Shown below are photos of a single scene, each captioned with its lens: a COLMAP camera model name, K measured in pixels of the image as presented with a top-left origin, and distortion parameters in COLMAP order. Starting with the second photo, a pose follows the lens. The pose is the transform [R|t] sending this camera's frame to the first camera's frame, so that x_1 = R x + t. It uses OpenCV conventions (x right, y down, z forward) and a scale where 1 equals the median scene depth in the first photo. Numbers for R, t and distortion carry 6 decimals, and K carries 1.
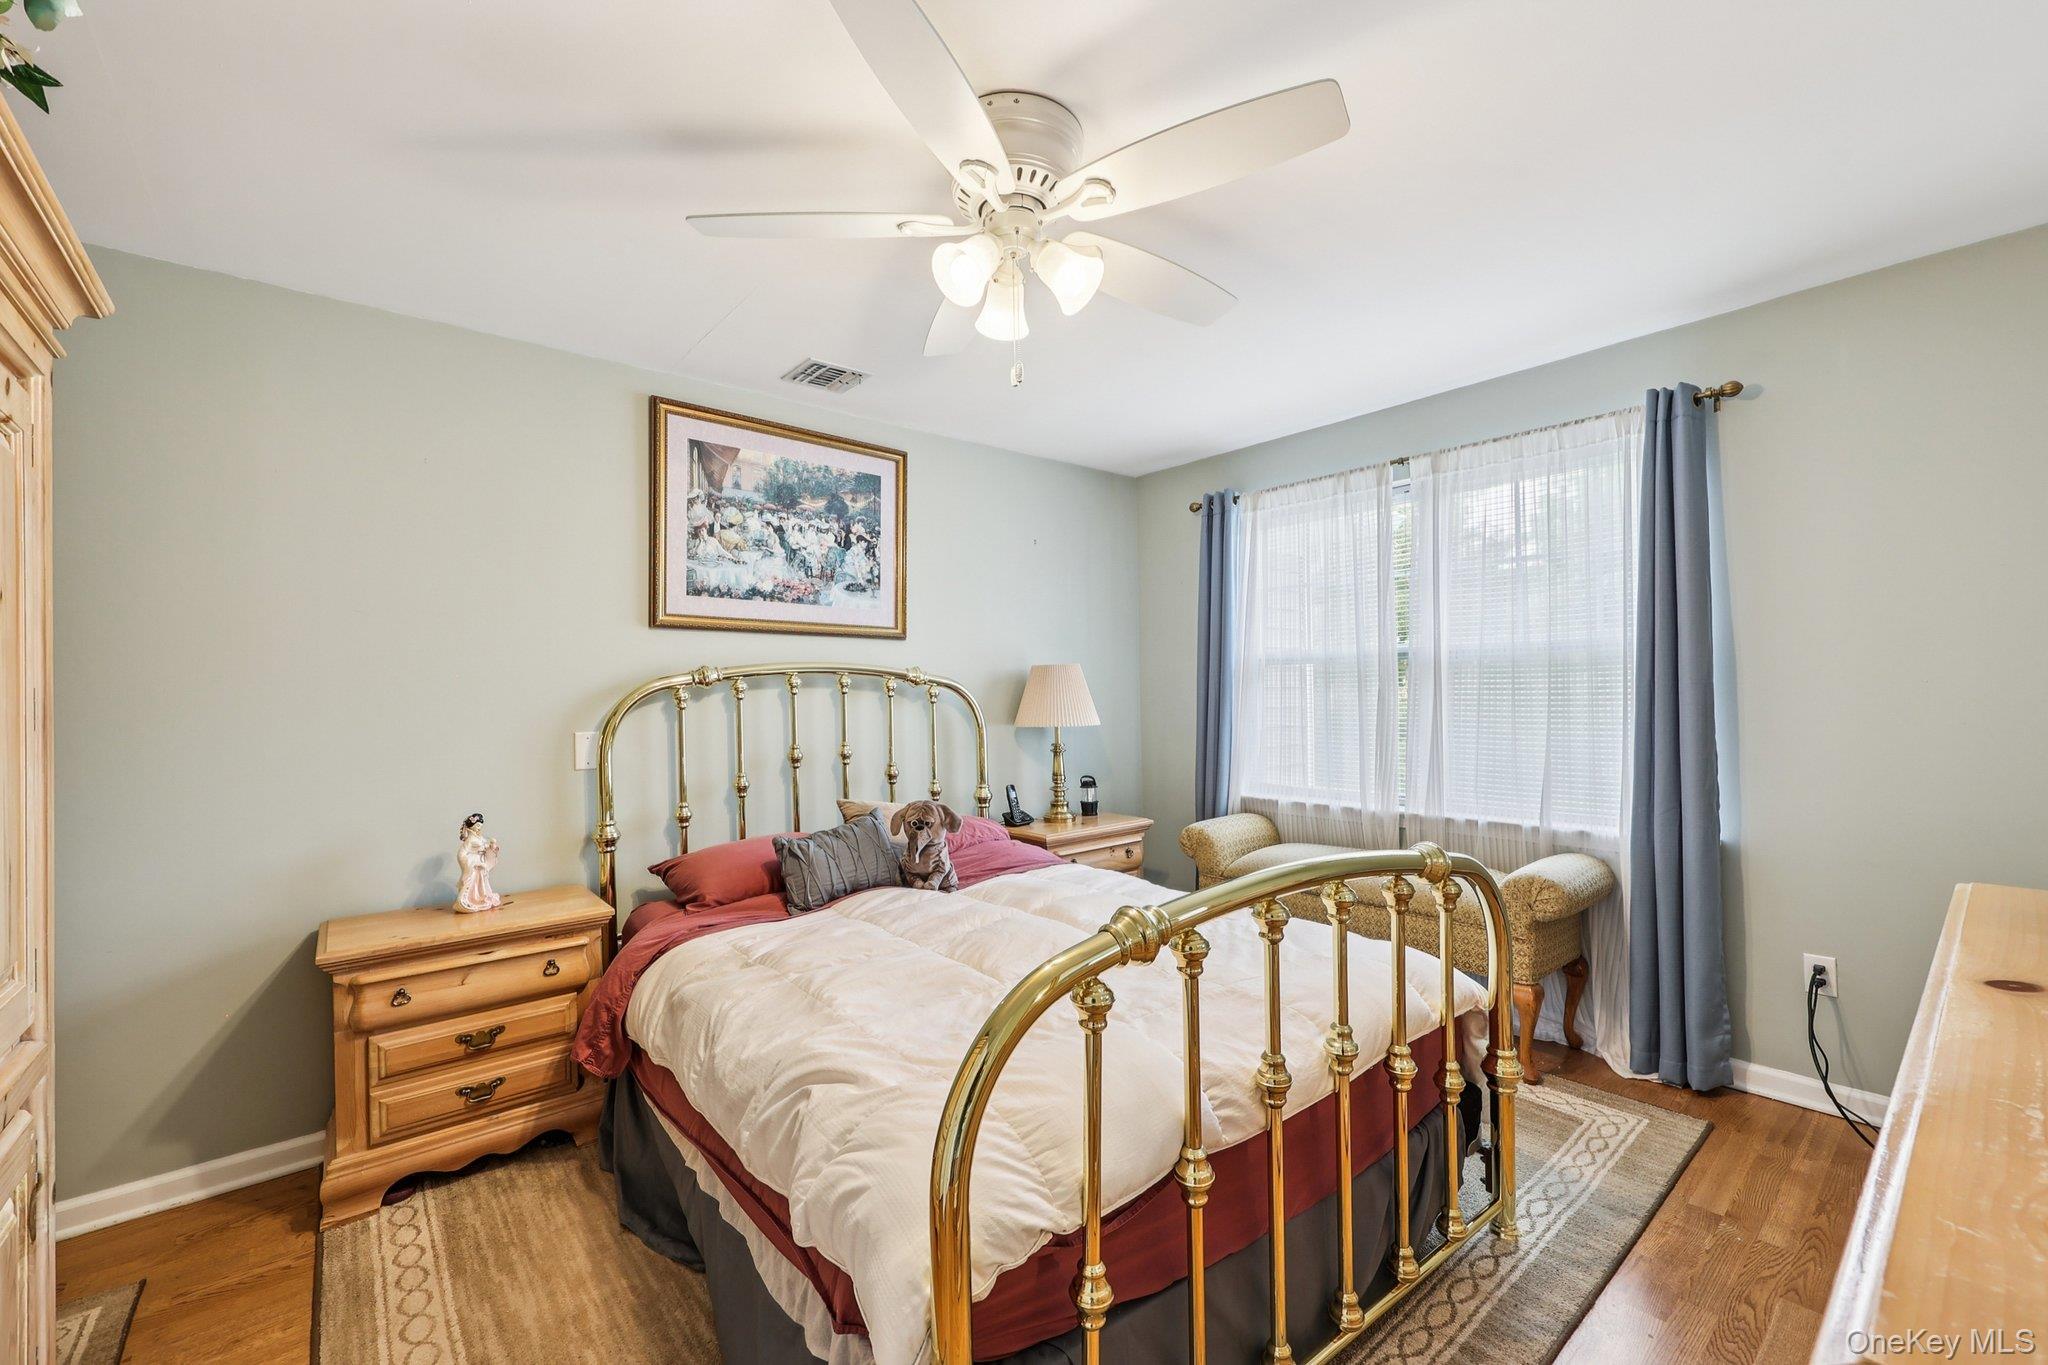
lens RADIAL K [[832.8, 0, 1026.7], [0, 832.8, 689.9], [0, 0, 1]] dist [0.000100, 0.000094]
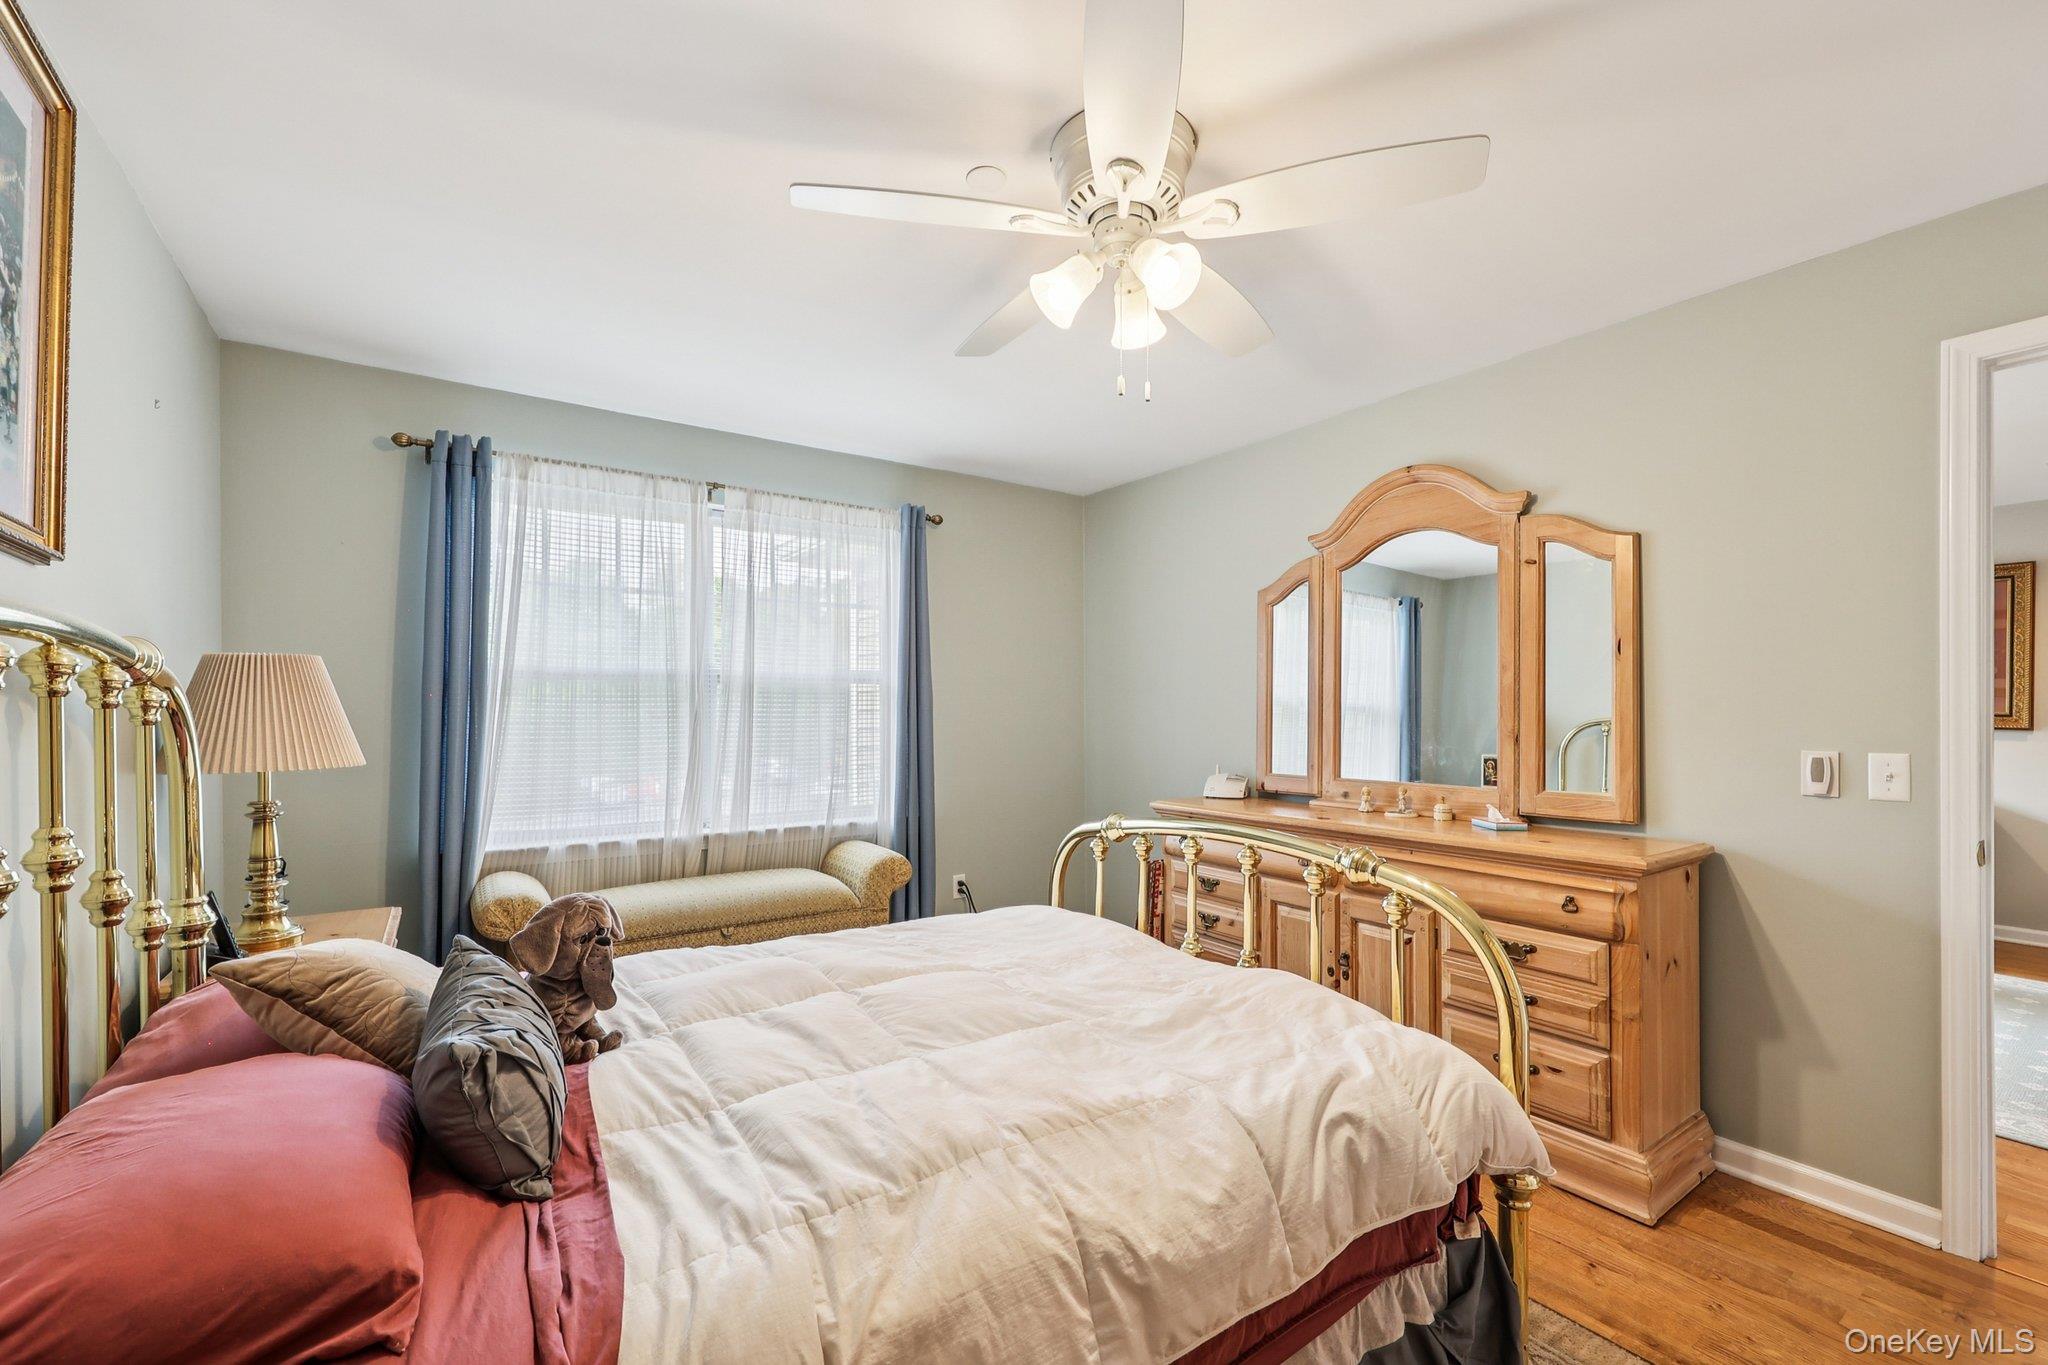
lens RADIAL K [[838.6, 0, 1021.2], [0, 838.6, 721.8], [0, 0, 1]] dist [-0.000114, 0.000020]
pose [[0.105389, 0.002607, 0.994428, -0.517239], [-0.004565, 0.999987, -0.002138, 0.011863], [-0.994421, -0.004314, 0.105400, 0.515115]]
